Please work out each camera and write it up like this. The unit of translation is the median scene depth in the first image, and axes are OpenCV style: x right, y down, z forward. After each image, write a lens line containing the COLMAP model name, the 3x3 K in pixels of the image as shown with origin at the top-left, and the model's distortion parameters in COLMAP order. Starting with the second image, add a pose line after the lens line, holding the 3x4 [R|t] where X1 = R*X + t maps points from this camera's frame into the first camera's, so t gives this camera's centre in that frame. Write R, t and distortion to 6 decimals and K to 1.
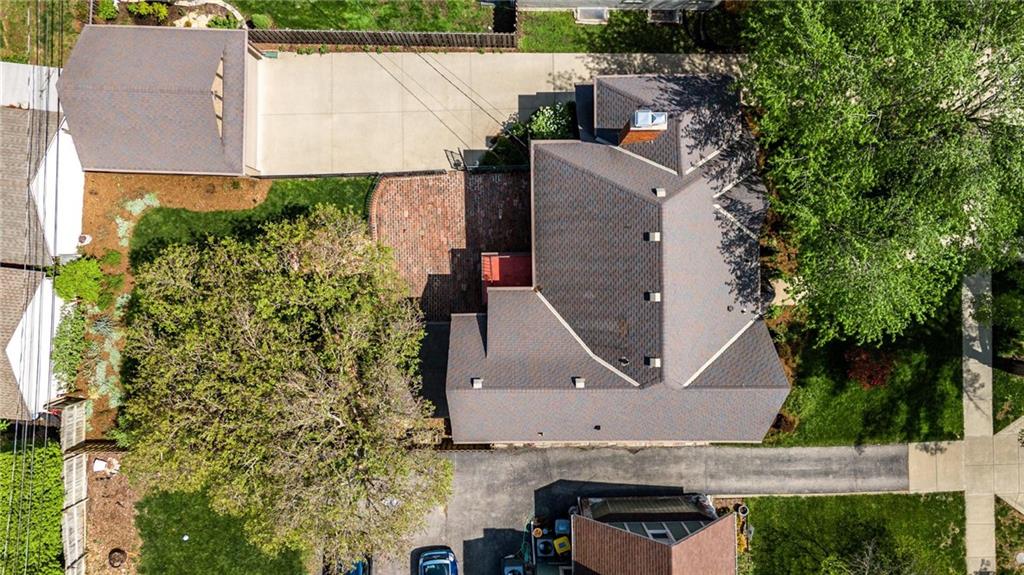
lens RADIAL K [[756.6, 0, 515.1], [0, 756.6, 284.6], [0, 0, 1]] dist [0.089662, -0.082731]
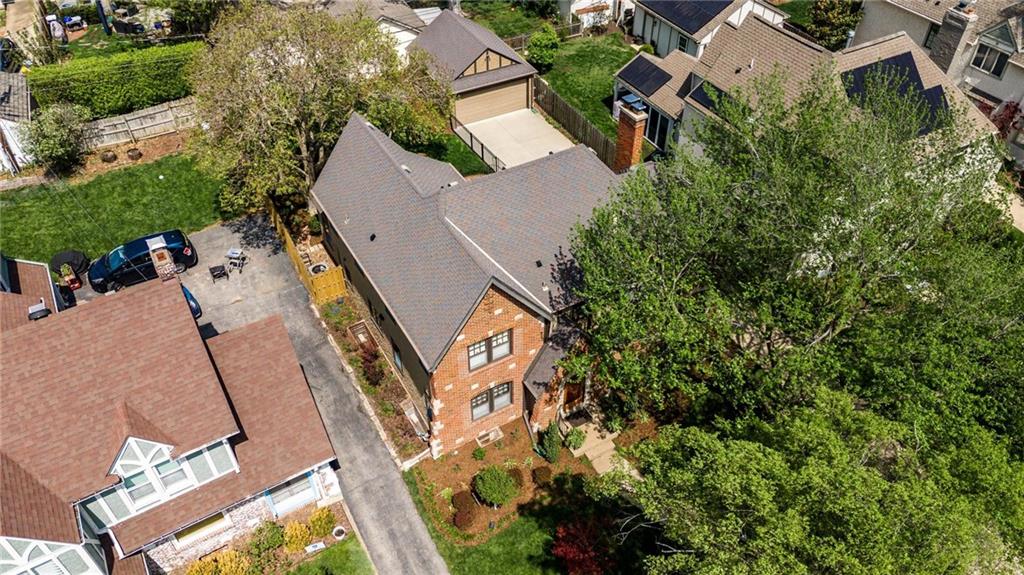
lens RADIAL K [[756.6, 0, 515.1], [0, 756.6, 284.6], [0, 0, 1]] dist [0.089662, -0.082731]
pose [[0.493655, 0.582340, -0.645899, 0.741238], [-0.869648, 0.326938, -0.369898, 0.346678], [-0.004237, 0.744306, 0.667825, 0.305240]]
